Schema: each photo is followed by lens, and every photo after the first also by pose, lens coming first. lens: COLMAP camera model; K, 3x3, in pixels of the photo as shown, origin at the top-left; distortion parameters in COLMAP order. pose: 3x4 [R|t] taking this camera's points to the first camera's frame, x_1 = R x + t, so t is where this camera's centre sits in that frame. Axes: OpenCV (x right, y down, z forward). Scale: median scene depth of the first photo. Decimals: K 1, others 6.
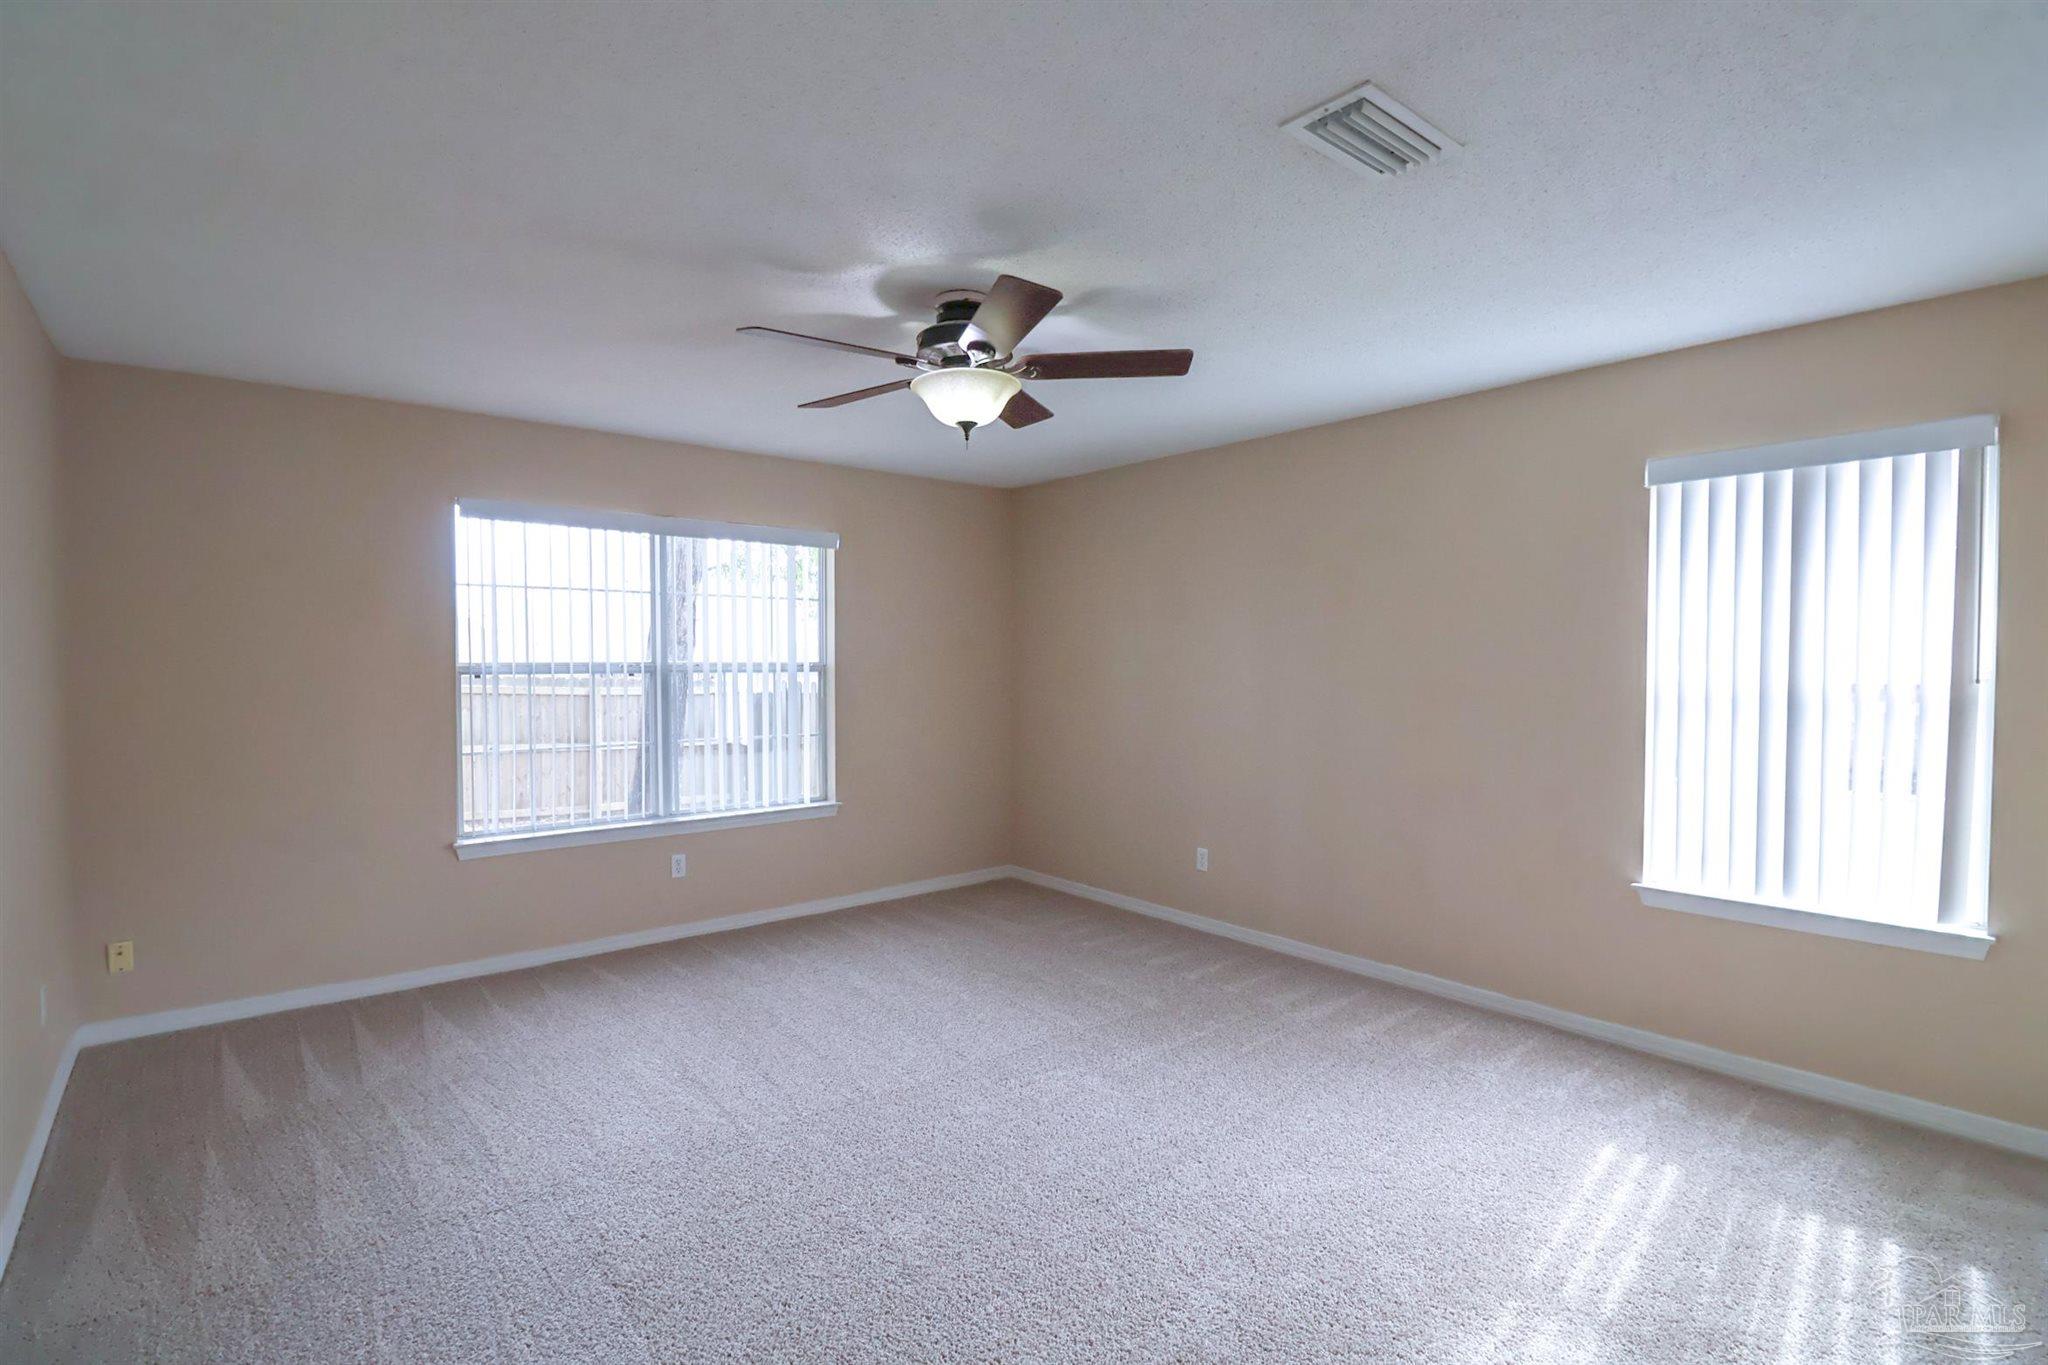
lens RADIAL K [[1005.9, 0, 1016.5], [0, 1005.9, 666.3], [0, 0, 1]] dist [-0.025095, -0.000363]
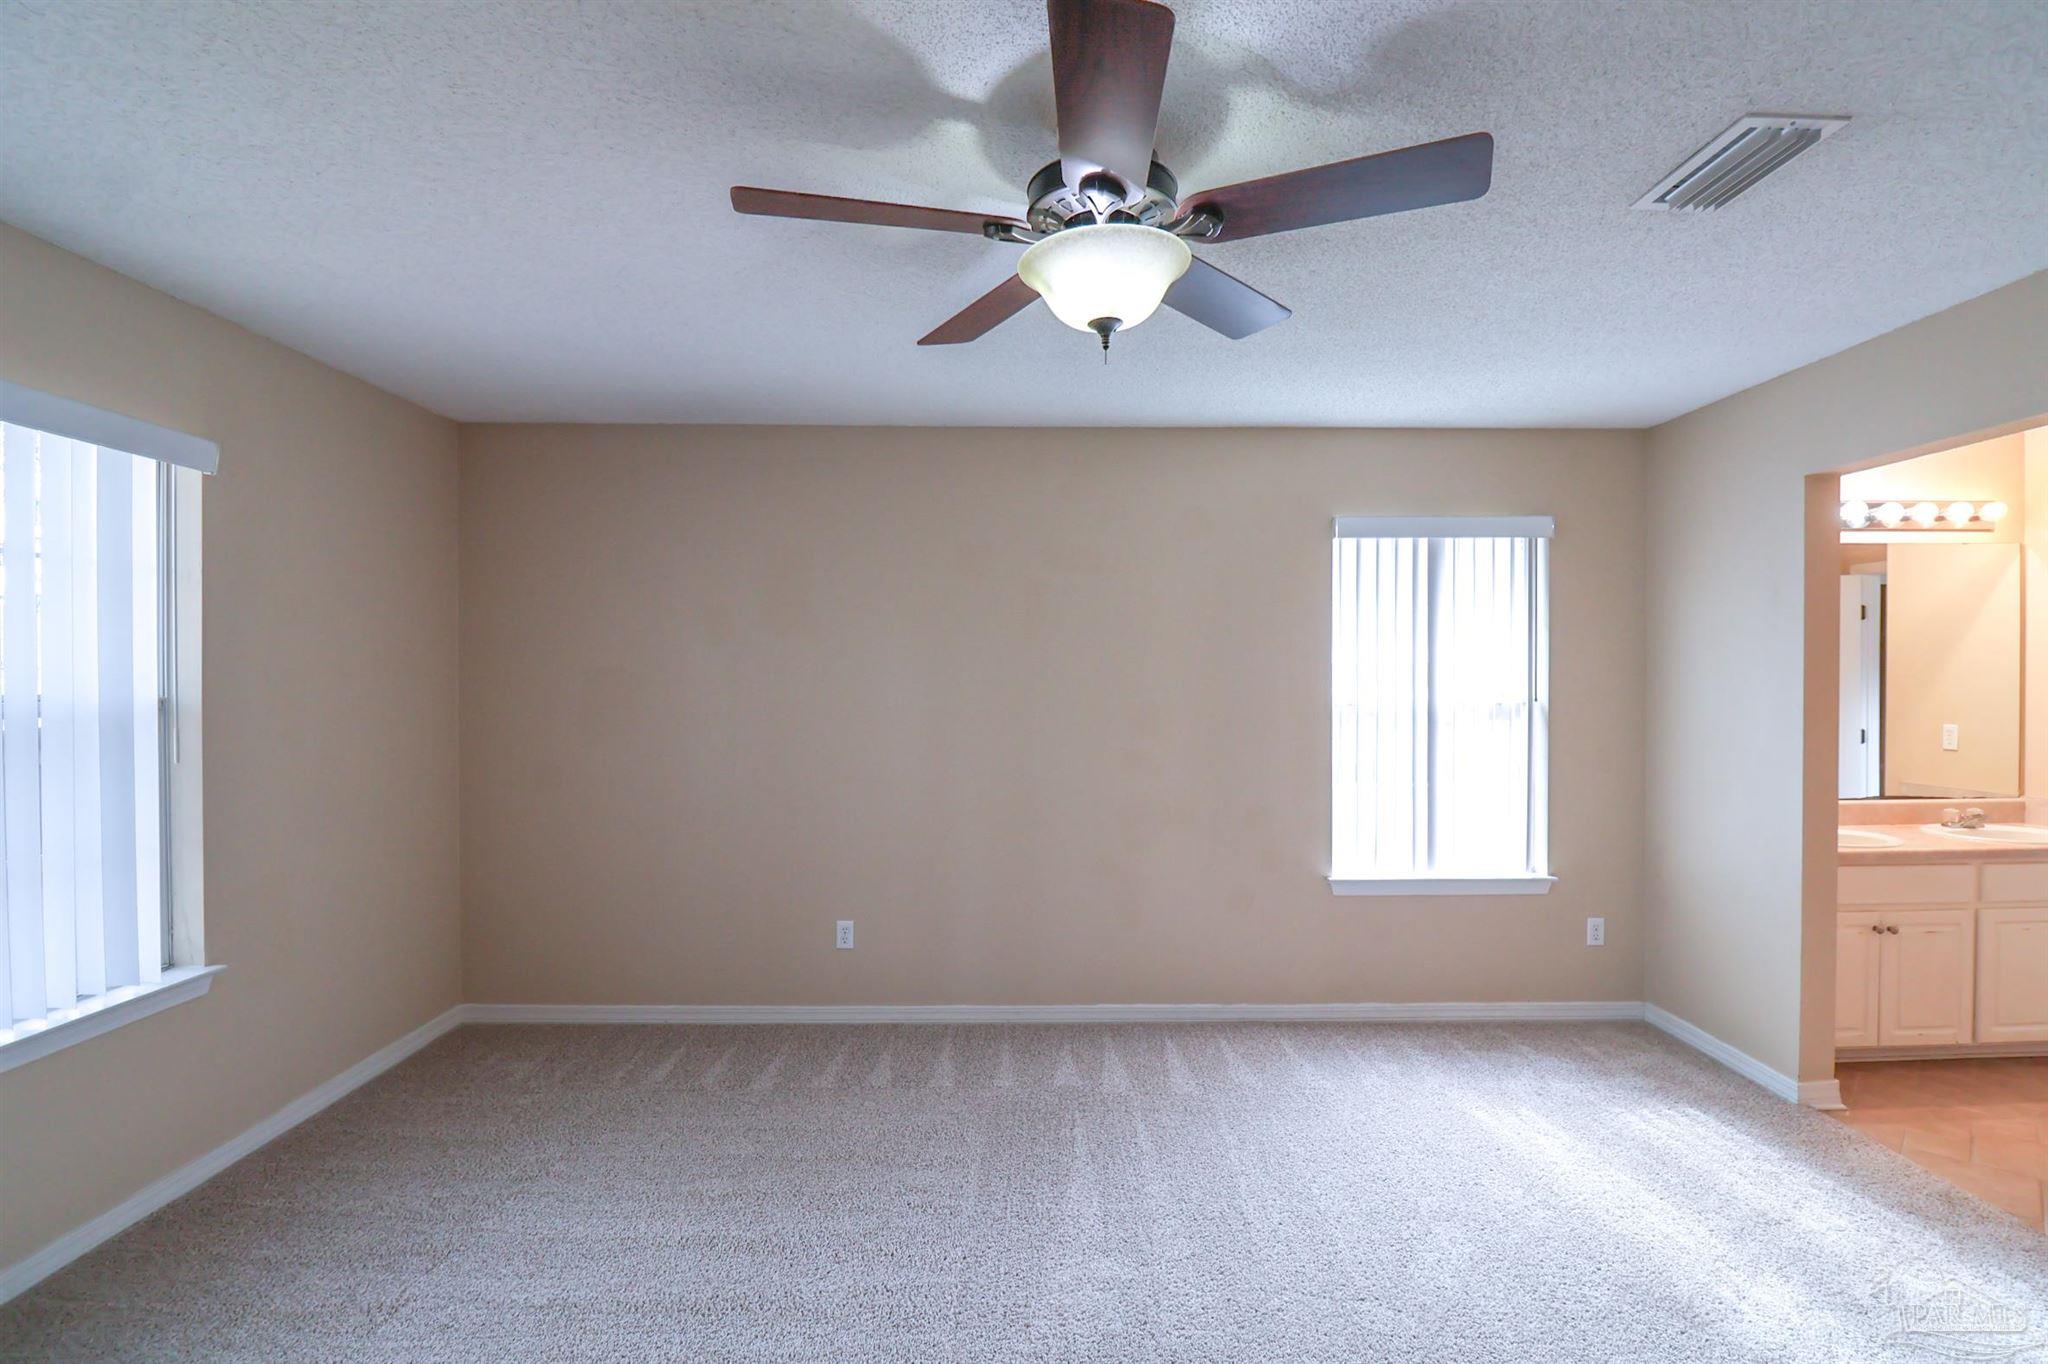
lens RADIAL K [[967.1, 0, 1037.0], [0, 967.1, 690.0], [0, 0, 1]] dist [-0.002031, -0.021166]
pose [[0.609283, -0.006897, 0.792923, -0.438902], [0.005954, 0.999974, 0.004123, -0.007965], [-0.792931, 0.002209, 0.609308, 0.532381]]
